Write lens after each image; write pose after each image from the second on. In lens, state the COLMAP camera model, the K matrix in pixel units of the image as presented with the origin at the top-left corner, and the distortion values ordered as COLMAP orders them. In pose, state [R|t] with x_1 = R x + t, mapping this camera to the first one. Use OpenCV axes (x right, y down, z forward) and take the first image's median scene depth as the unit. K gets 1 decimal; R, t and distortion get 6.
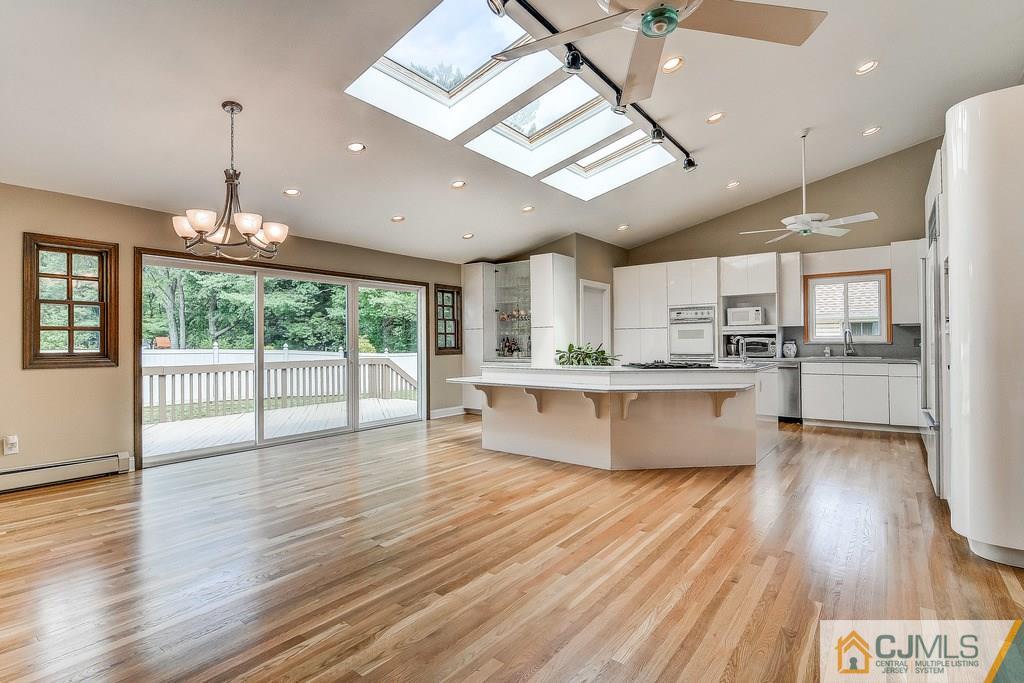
lens RADIAL K [[487.5, 0, 511.6], [0, 487.5, 334.5], [0, 0, 1]] dist [0.026500, 0.000085]
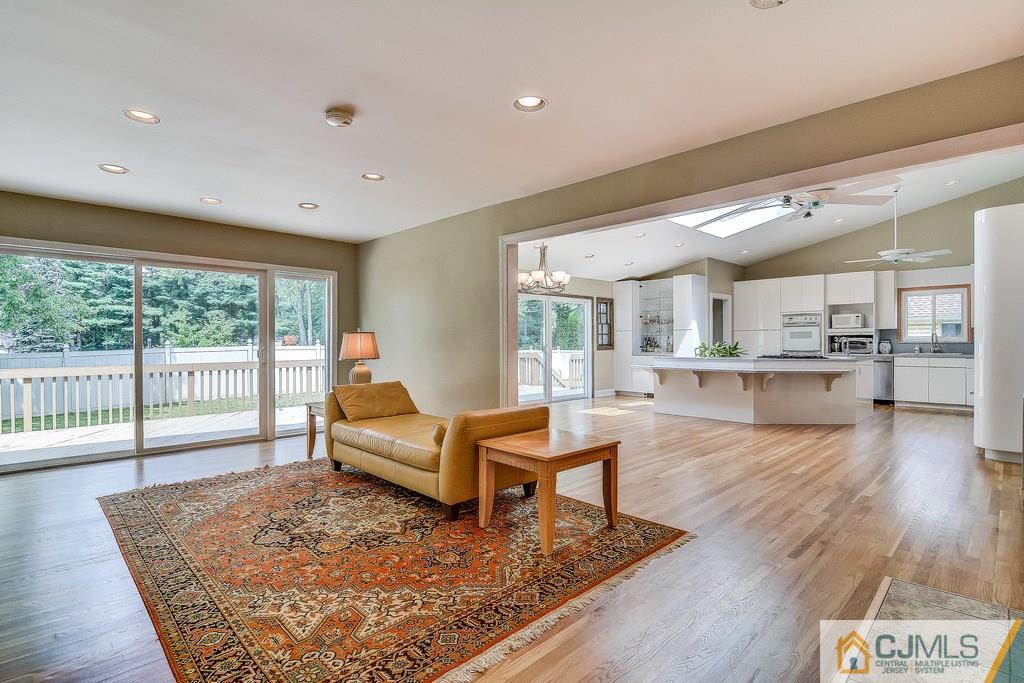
lens RADIAL K [[489.0, 0, 512.0], [0, 489.0, 341.5], [0, 0, 1]] dist [0.003387, -0.000091]
pose [[0.989237, 0.004090, -0.146266, -0.195000], [-0.001565, 0.999848, 0.017371, -0.004690], [0.146315, -0.016955, 0.989093, -0.379419]]
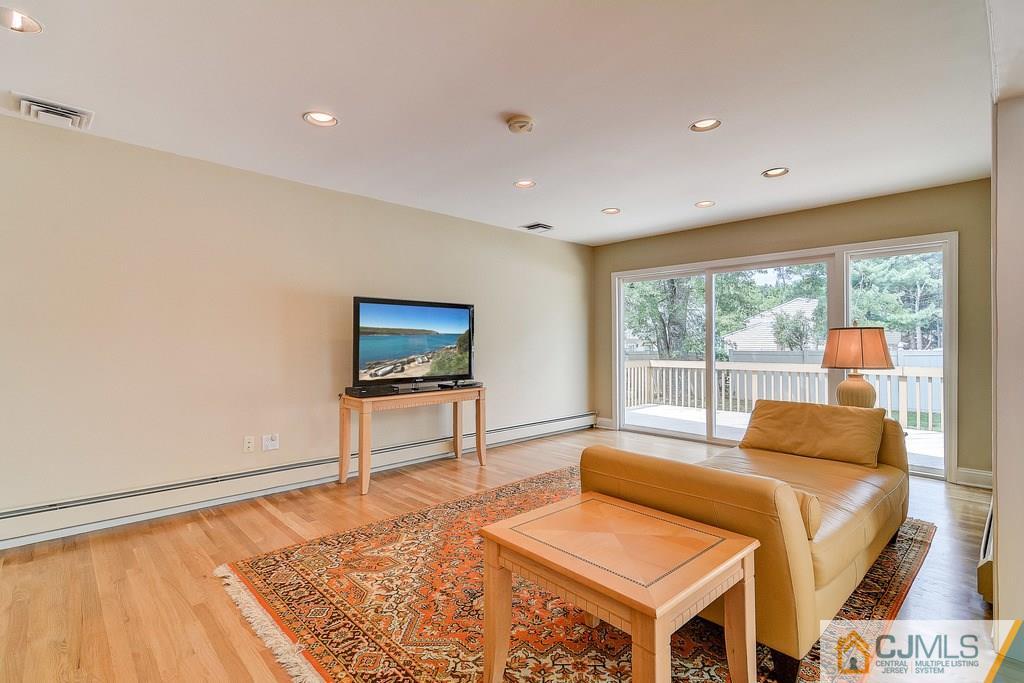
lens RADIAL K [[489.0, 0, 512.0], [0, 489.0, 341.5], [0, 0, 1]] dist [0.003387, -0.000091]
pose [[-0.162722, 0.004339, -0.986662, 1.191230], [0.015212, 0.999883, 0.001889, 0.044019], [0.986555, -0.014701, -0.162769, 2.599263]]
